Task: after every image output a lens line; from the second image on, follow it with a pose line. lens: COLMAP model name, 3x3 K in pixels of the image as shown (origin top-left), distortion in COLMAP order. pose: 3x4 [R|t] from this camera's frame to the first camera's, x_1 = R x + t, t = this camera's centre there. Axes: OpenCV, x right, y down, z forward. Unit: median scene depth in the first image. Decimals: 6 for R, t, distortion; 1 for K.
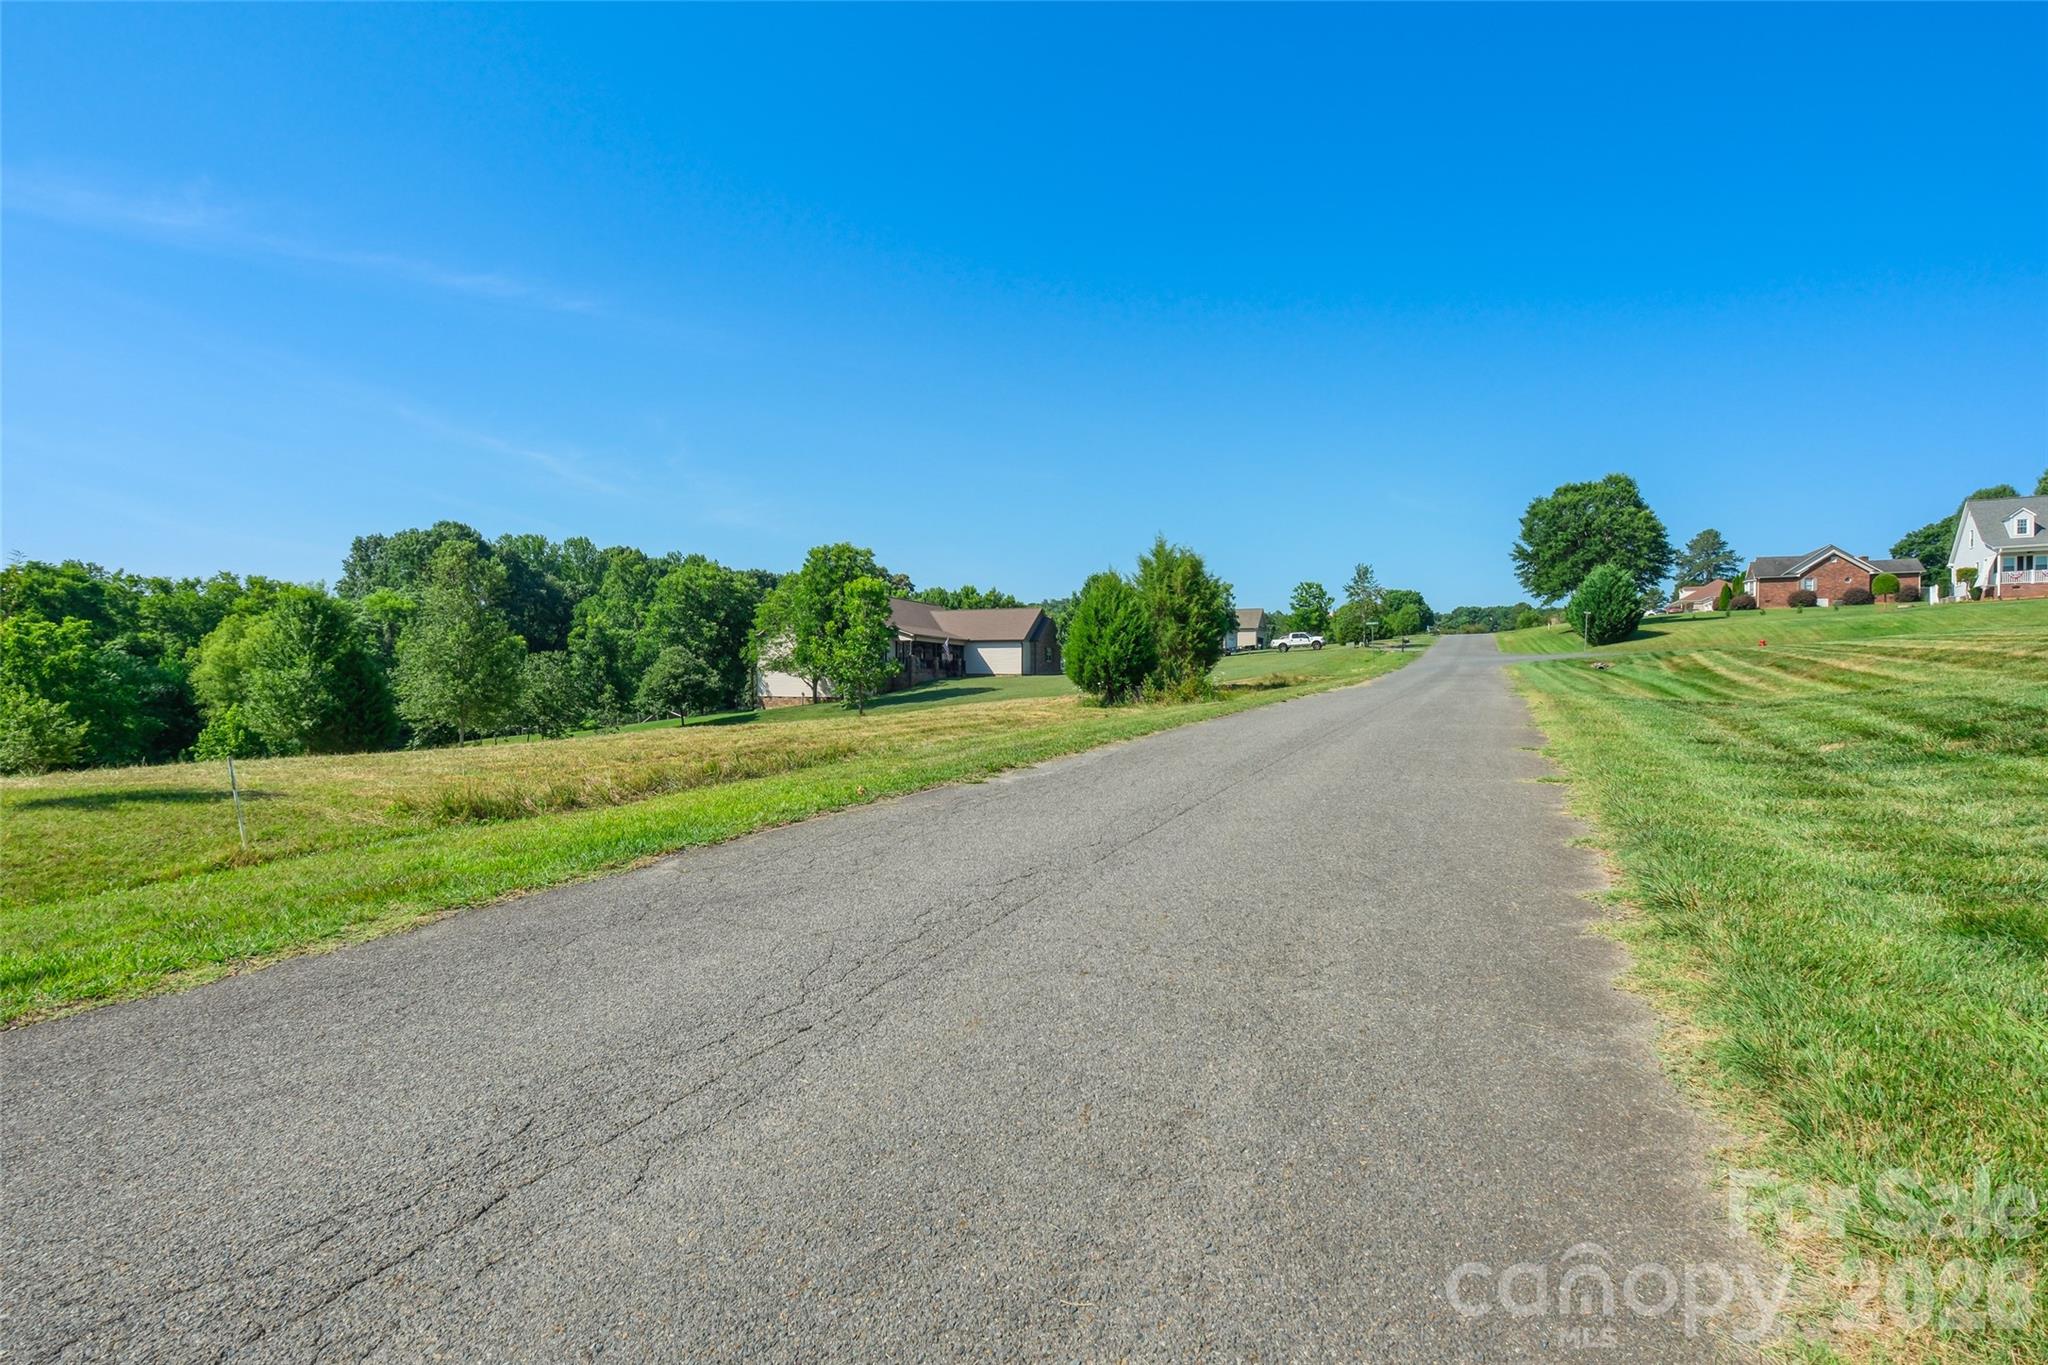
lens RADIAL K [[984.2, 0, 995.6], [0, 984.2, 714.5], [0, 0, 1]] dist [0.012194, 0.001687]
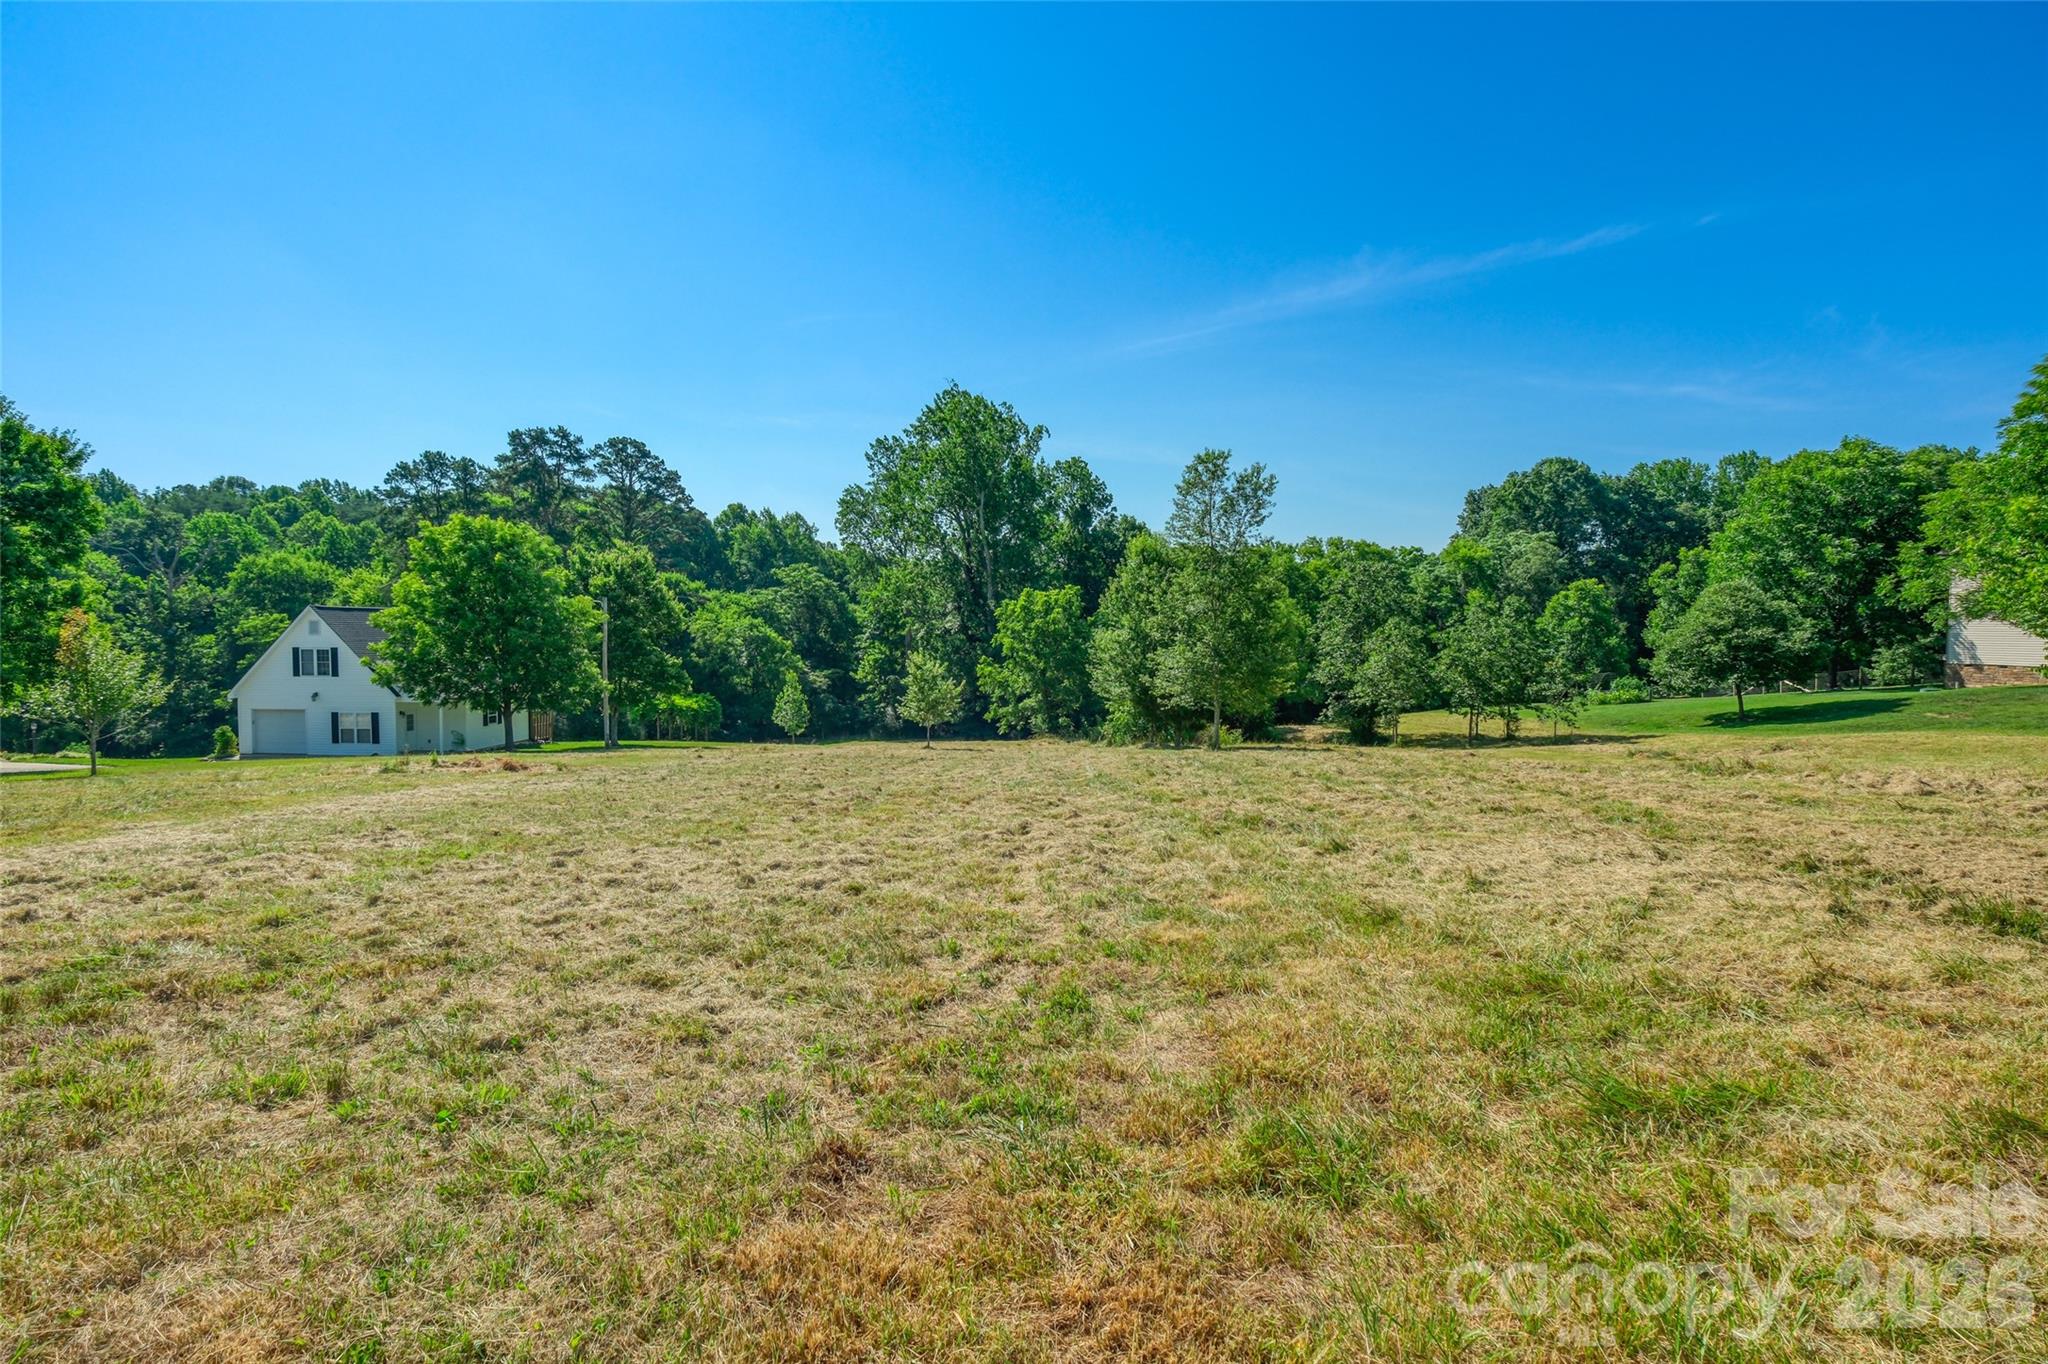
lens RADIAL K [[876.9, 0, 1109.6], [0, 876.9, 676.2], [0, 0, 1]] dist [-0.001773, 0.000491]
pose [[0.461397, 0.047982, -0.885895, -0.025983], [-0.032332, 0.998783, 0.037257, -0.020067], [0.886604, 0.011453, 0.462387, 0.461769]]
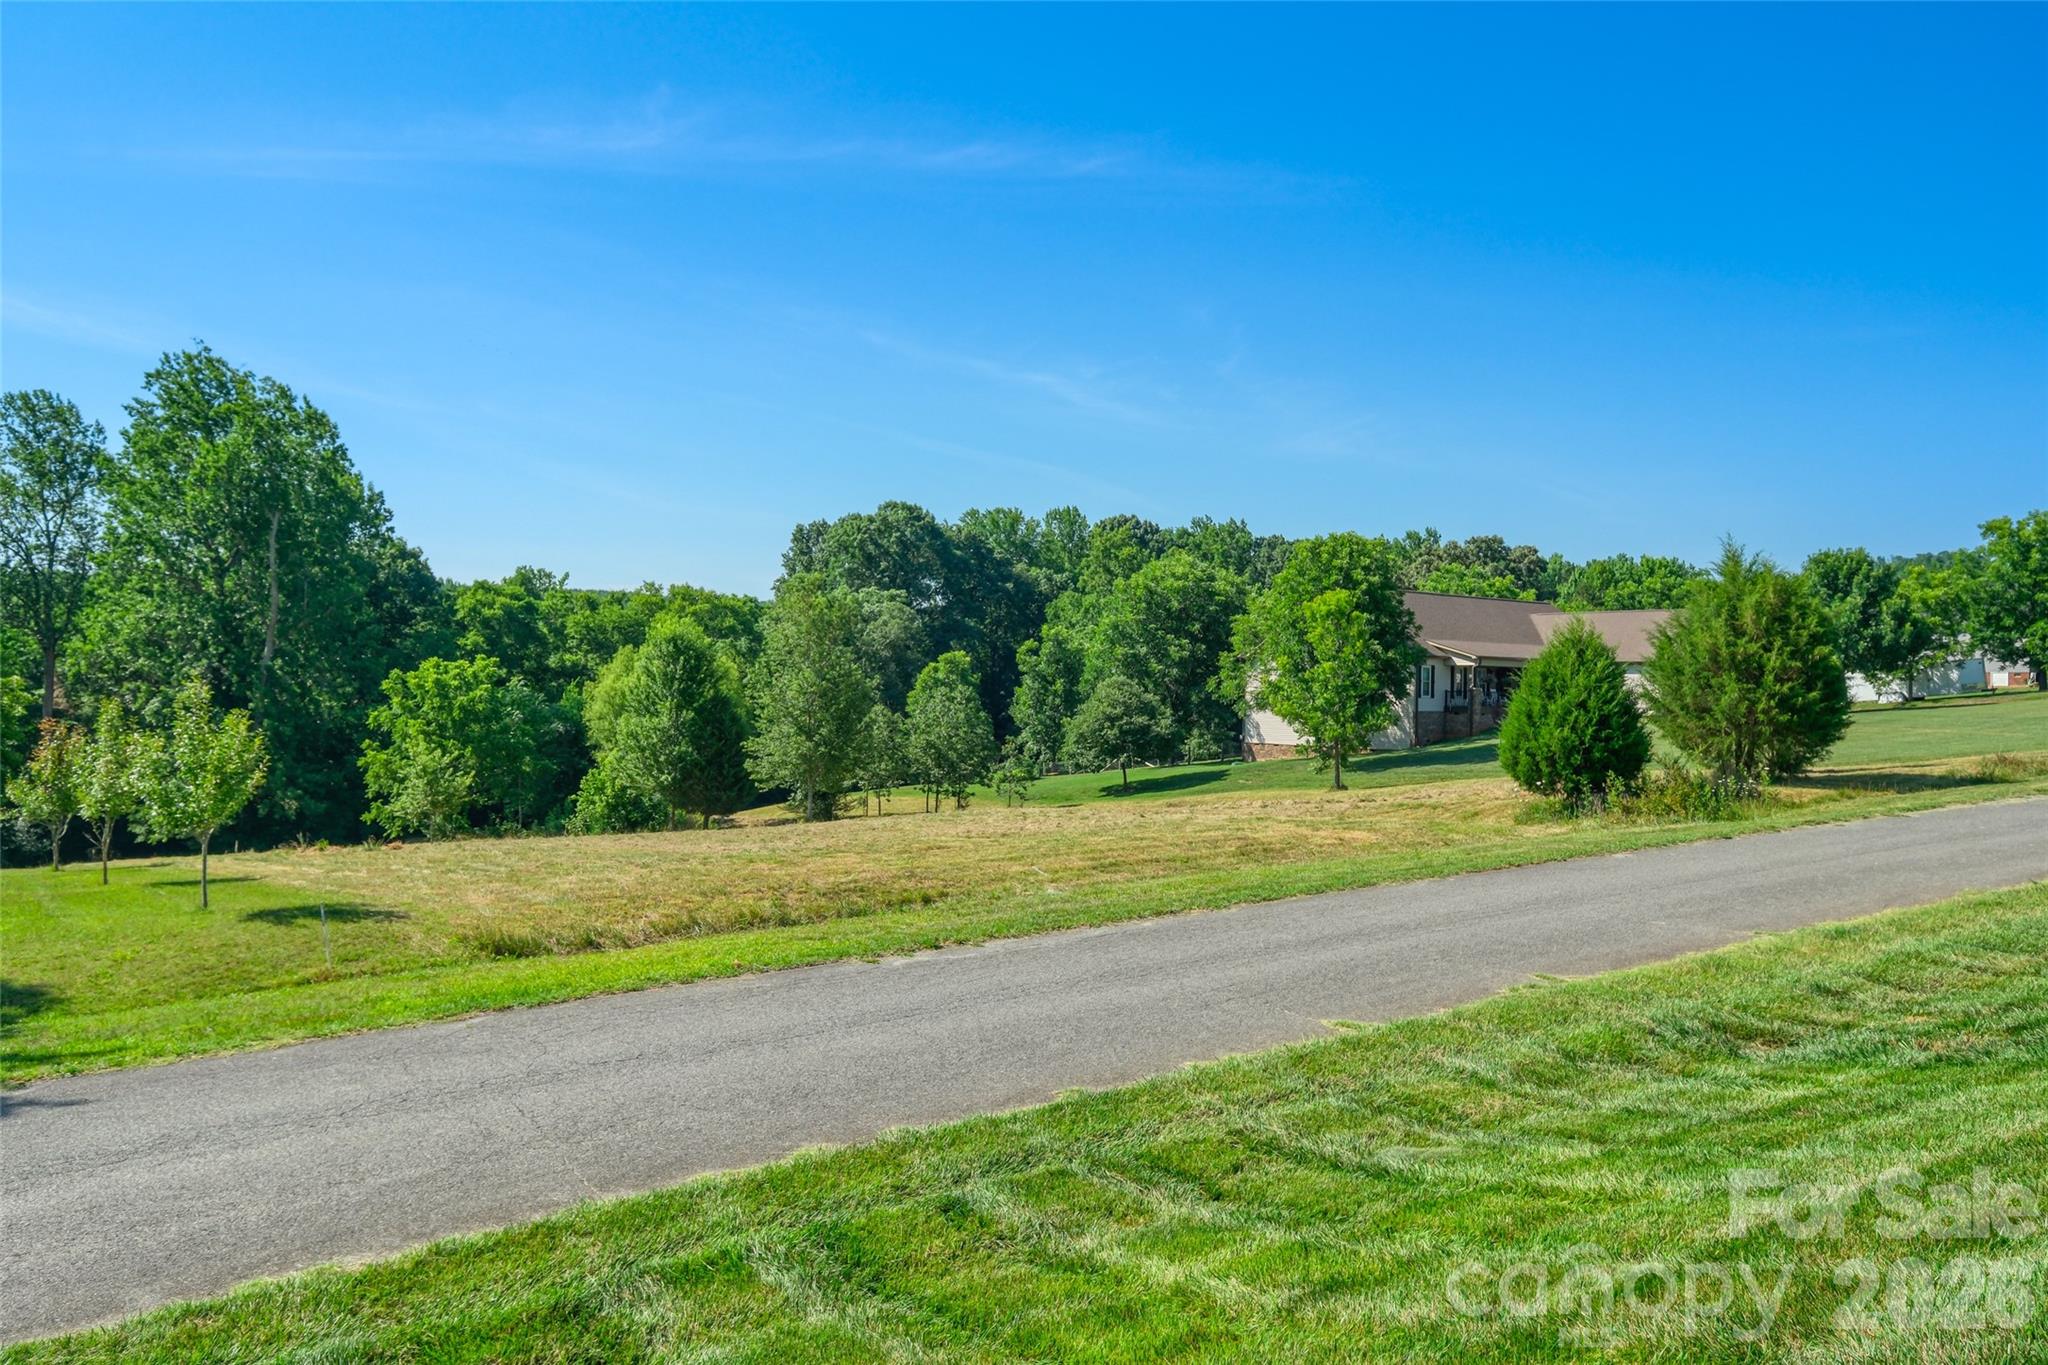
lens RADIAL K [[1520.7, 0, 1024.8], [0, 1520.7, 689.1], [0, 0, 1]] dist [0.050860, -0.022596]
pose [[0.898984, 0.017994, -0.437612, 0.122499], [-0.034345, 0.998975, -0.029478, -0.026126], [0.436633, 0.041530, 0.898681, -0.060606]]
